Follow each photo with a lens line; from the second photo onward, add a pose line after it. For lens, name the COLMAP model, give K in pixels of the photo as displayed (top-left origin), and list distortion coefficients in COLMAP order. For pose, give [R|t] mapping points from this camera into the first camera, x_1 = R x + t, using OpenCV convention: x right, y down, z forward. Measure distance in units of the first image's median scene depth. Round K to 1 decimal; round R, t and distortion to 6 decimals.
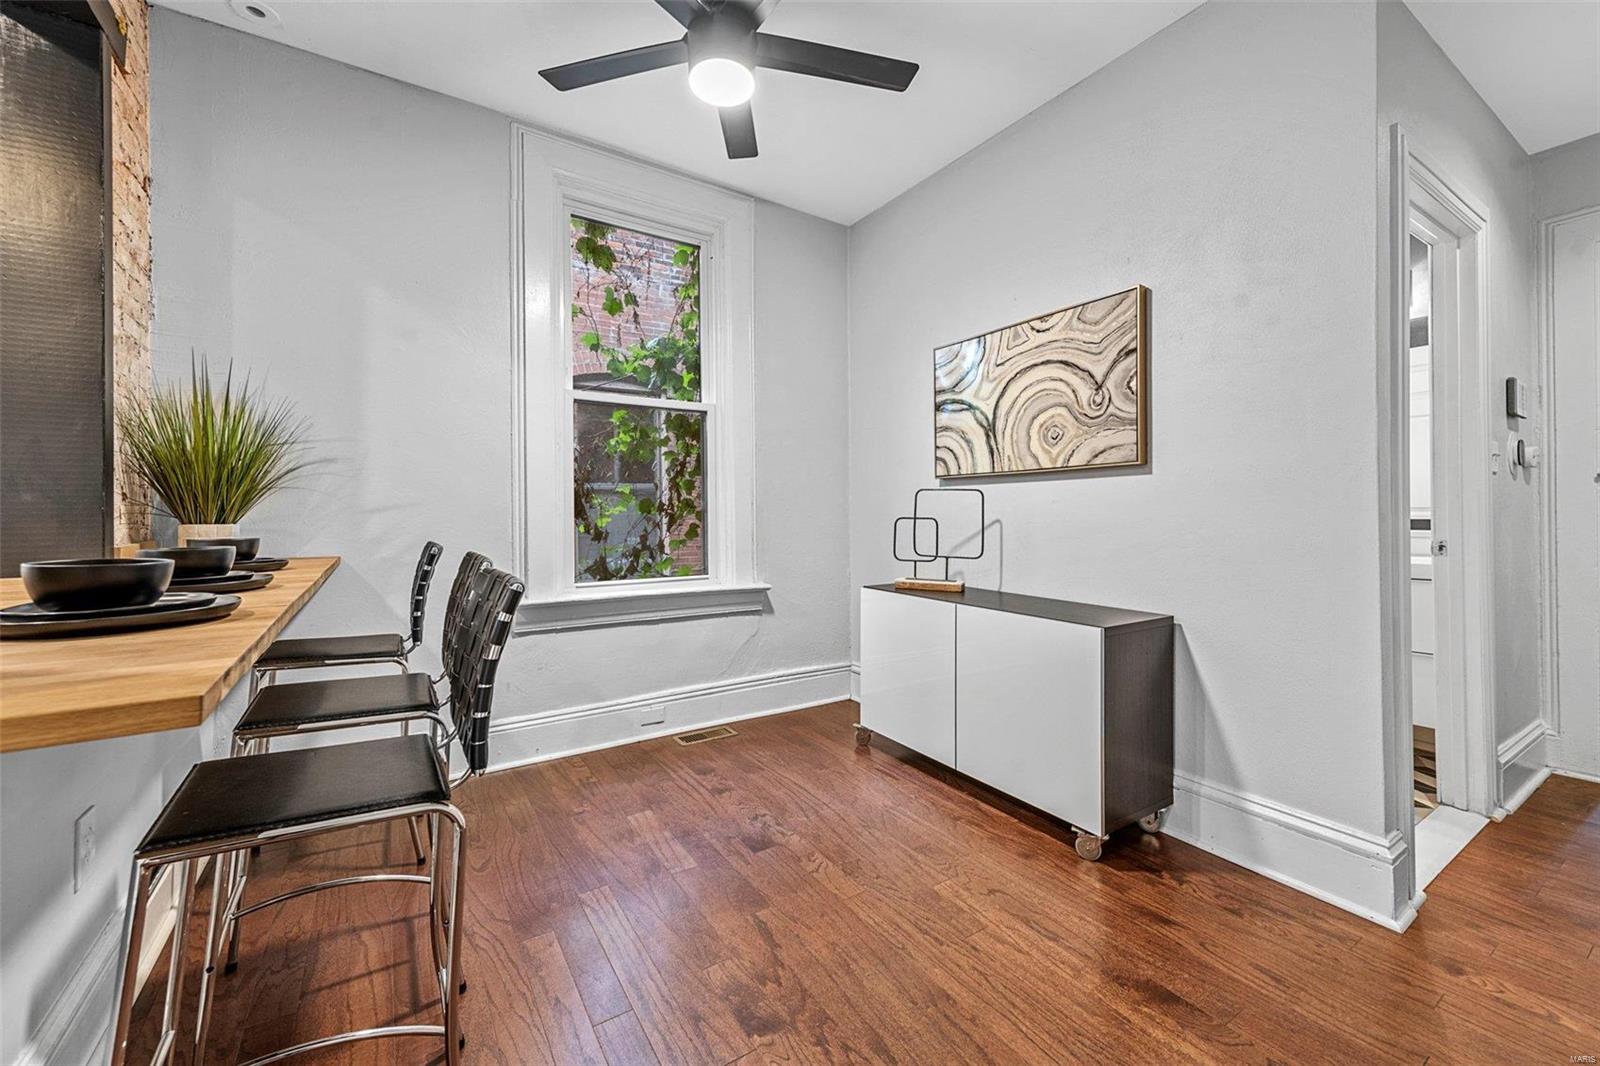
lens RADIAL K [[642.5, 0, 806.1], [0, 642.5, 509.6], [0, 0, 1]] dist [0.012750, -0.000219]
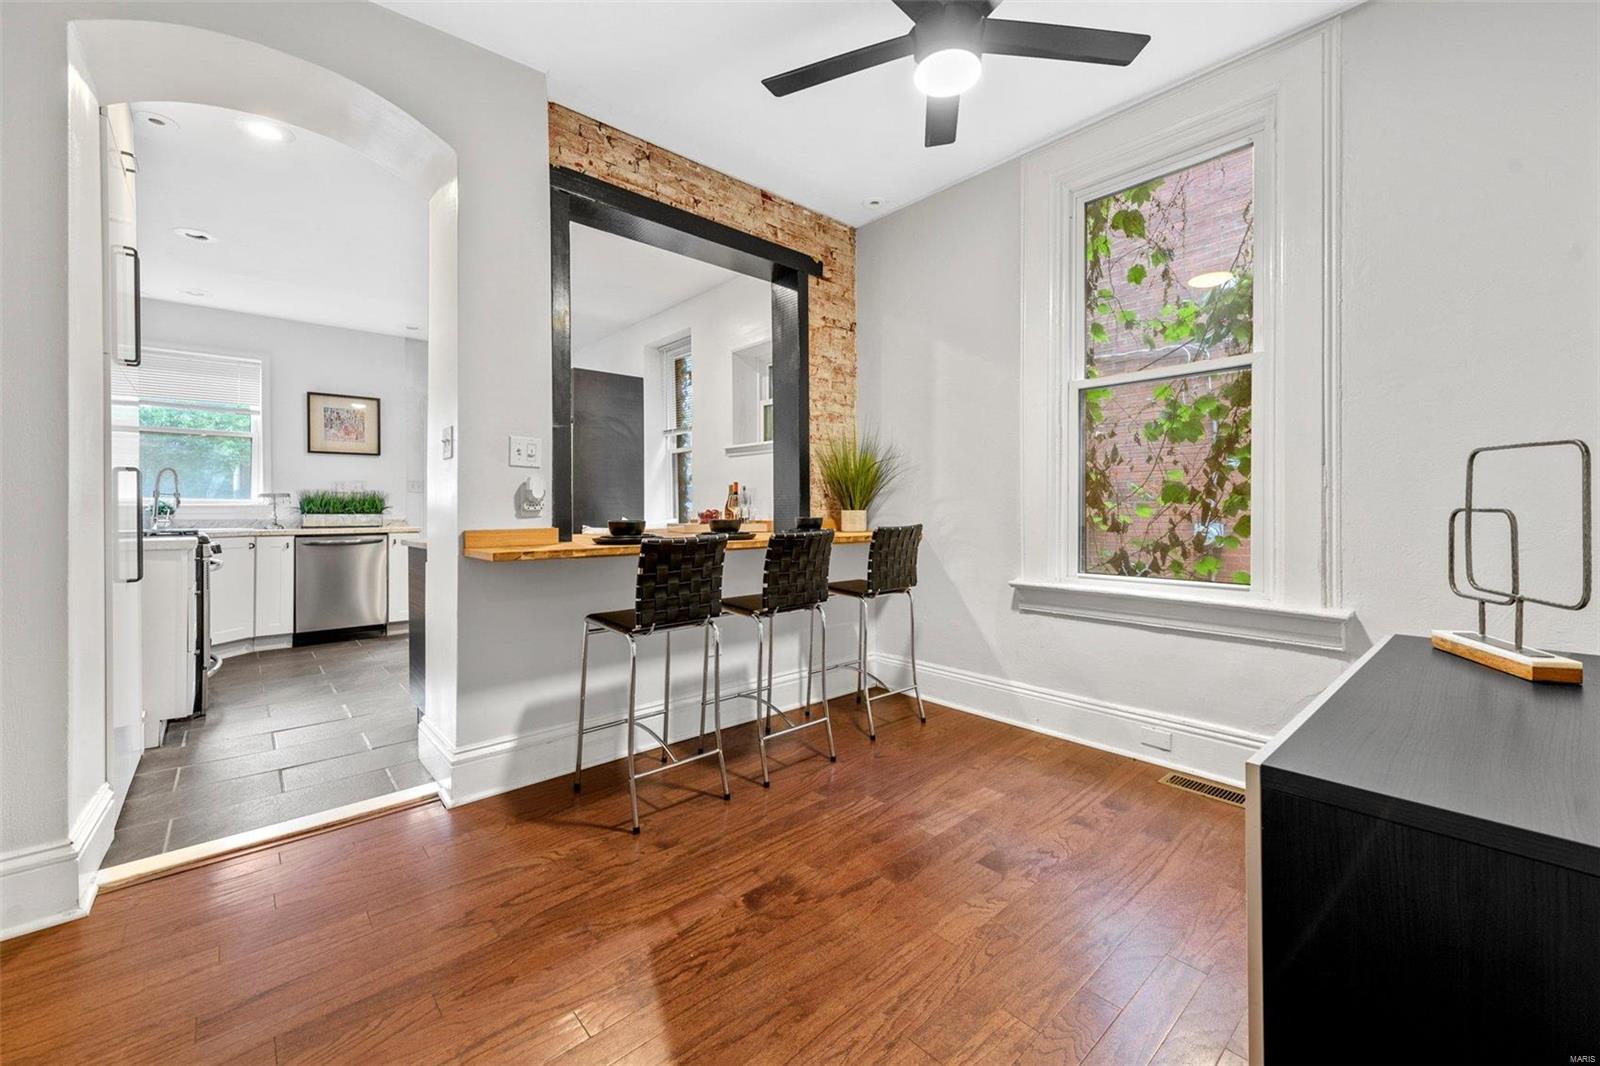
lens RADIAL K [[640.2, 0, 801.9], [0, 640.2, 506.4], [0, 0, 1]] dist [0.009983, -0.000151]
pose [[0.148979, 0.001714, -0.988839, 0.601627], [0.006534, 0.999975, 0.002718, 0.006121], [0.988819, -0.006866, 0.148964, 0.454565]]
